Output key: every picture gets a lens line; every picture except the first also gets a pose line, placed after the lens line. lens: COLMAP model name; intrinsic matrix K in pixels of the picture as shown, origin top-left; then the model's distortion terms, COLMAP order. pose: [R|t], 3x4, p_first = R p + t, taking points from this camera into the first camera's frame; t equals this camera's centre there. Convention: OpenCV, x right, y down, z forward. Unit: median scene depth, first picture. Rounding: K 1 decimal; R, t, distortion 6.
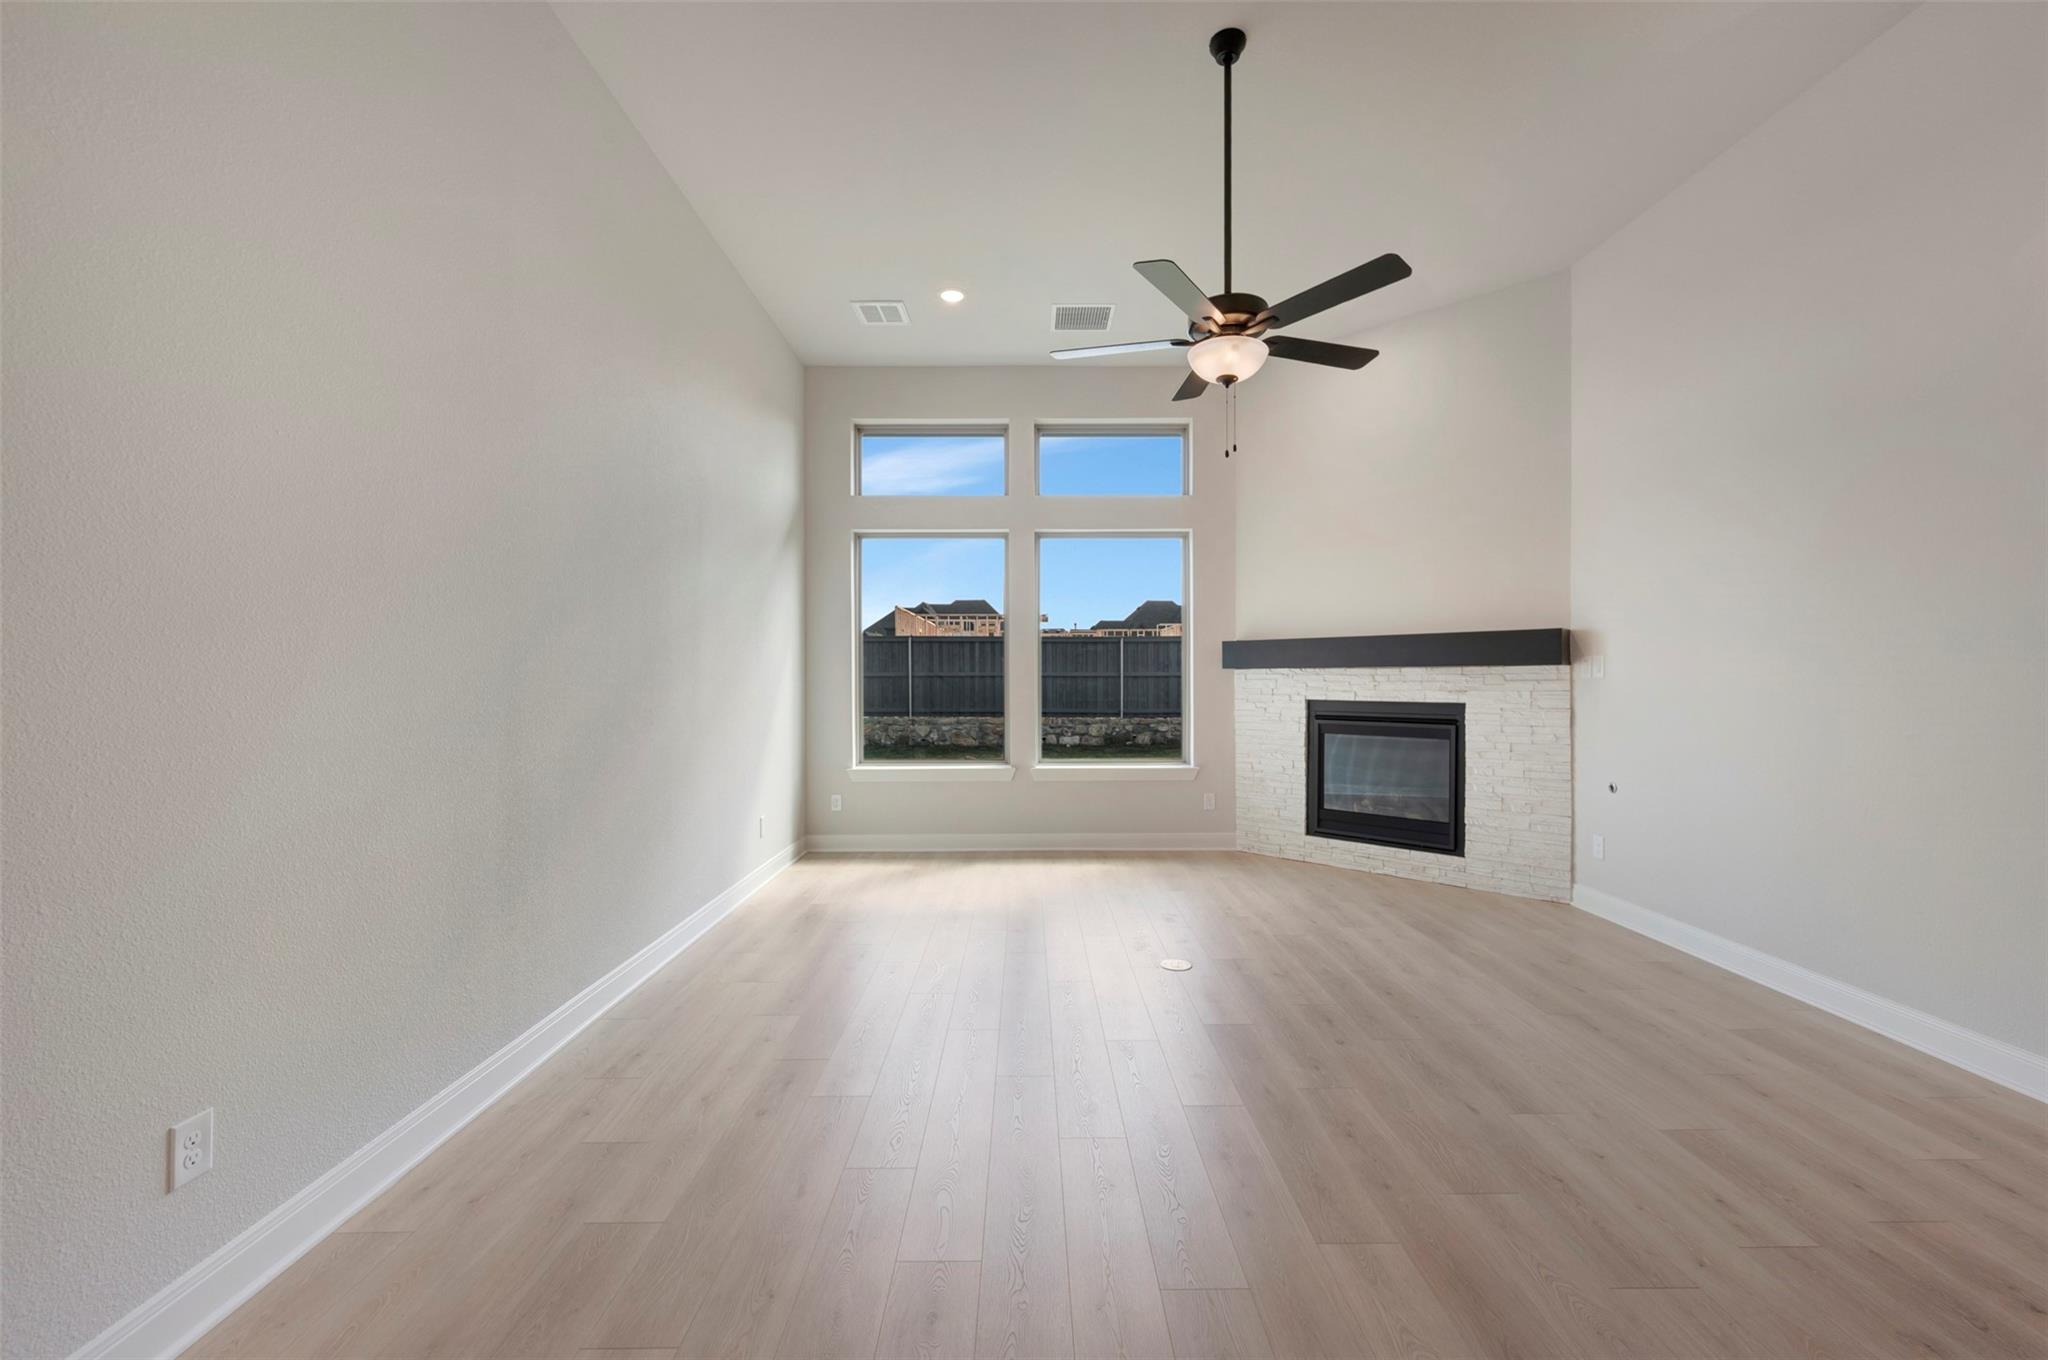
lens RADIAL K [[818.4, 0, 1035.3], [0, 818.4, 683.1], [0, 0, 1]] dist [0.008264, -0.000499]
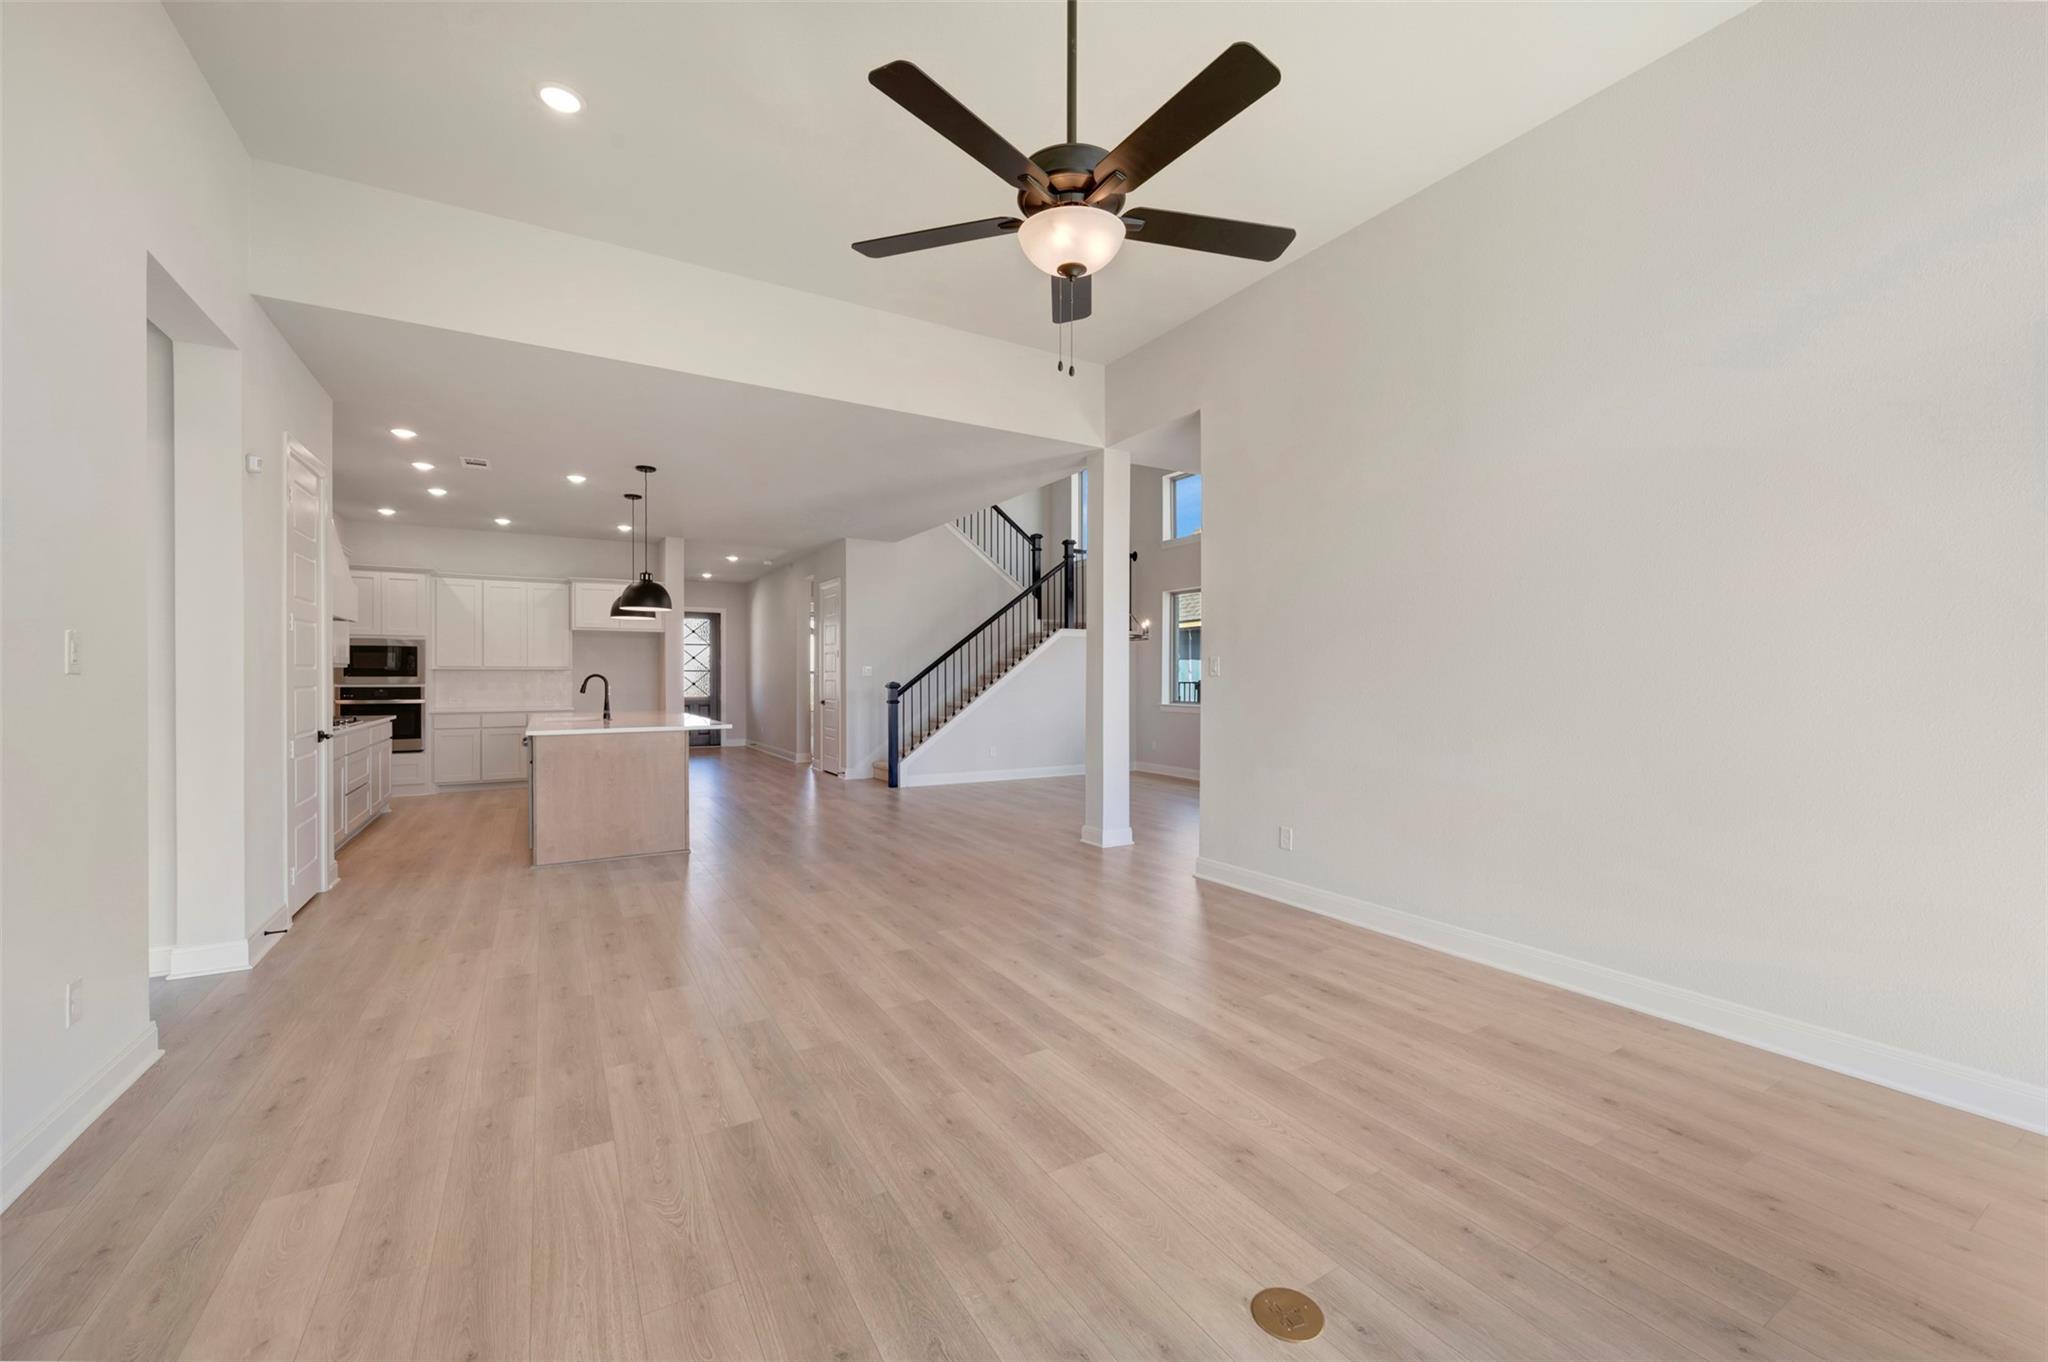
lens RADIAL K [[818.4, 0, 1028.7], [0, 818.4, 677.9], [0, 0, 1]] dist [0.008264, -0.000499]
pose [[-0.864025, 0.003051, -0.503440, 0.382281], [-0.001491, 0.999962, 0.008619, -0.005879], [0.503447, 0.008197, -0.863987, 0.966936]]
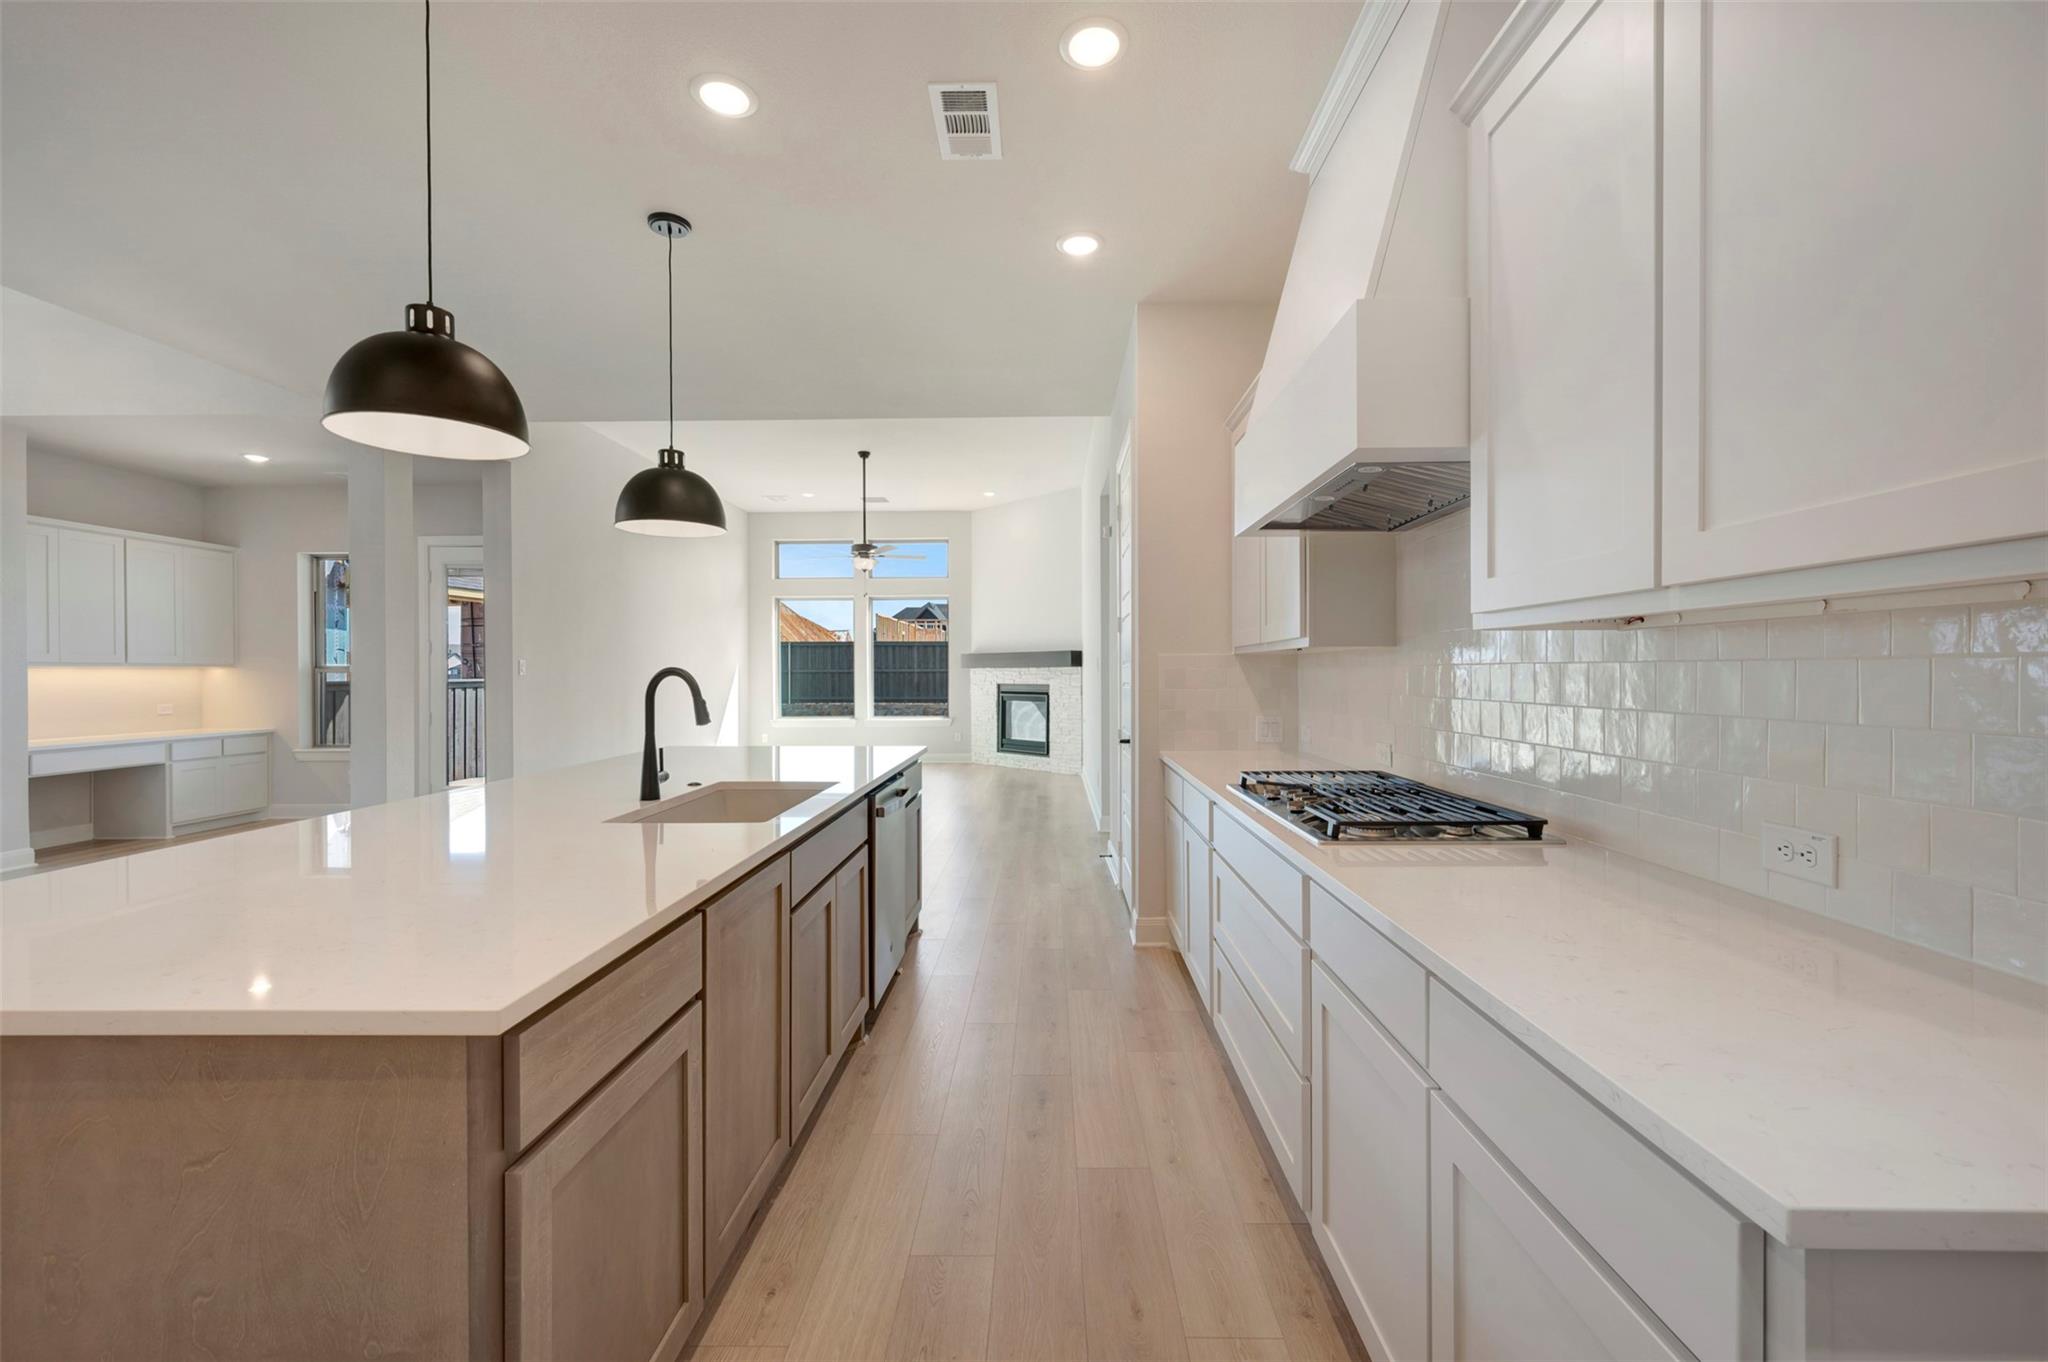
lens RADIAL K [[818.4, 0, 1039.8], [0, 818.4, 672.3], [0, 0, 1]] dist [0.008264, -0.000499]
pose [[0.999662, -0.002276, -0.025883, 0.531707], [0.002080, 0.999969, -0.007631, 0.008164], [0.025899, 0.007574, 0.999636, -1.068455]]
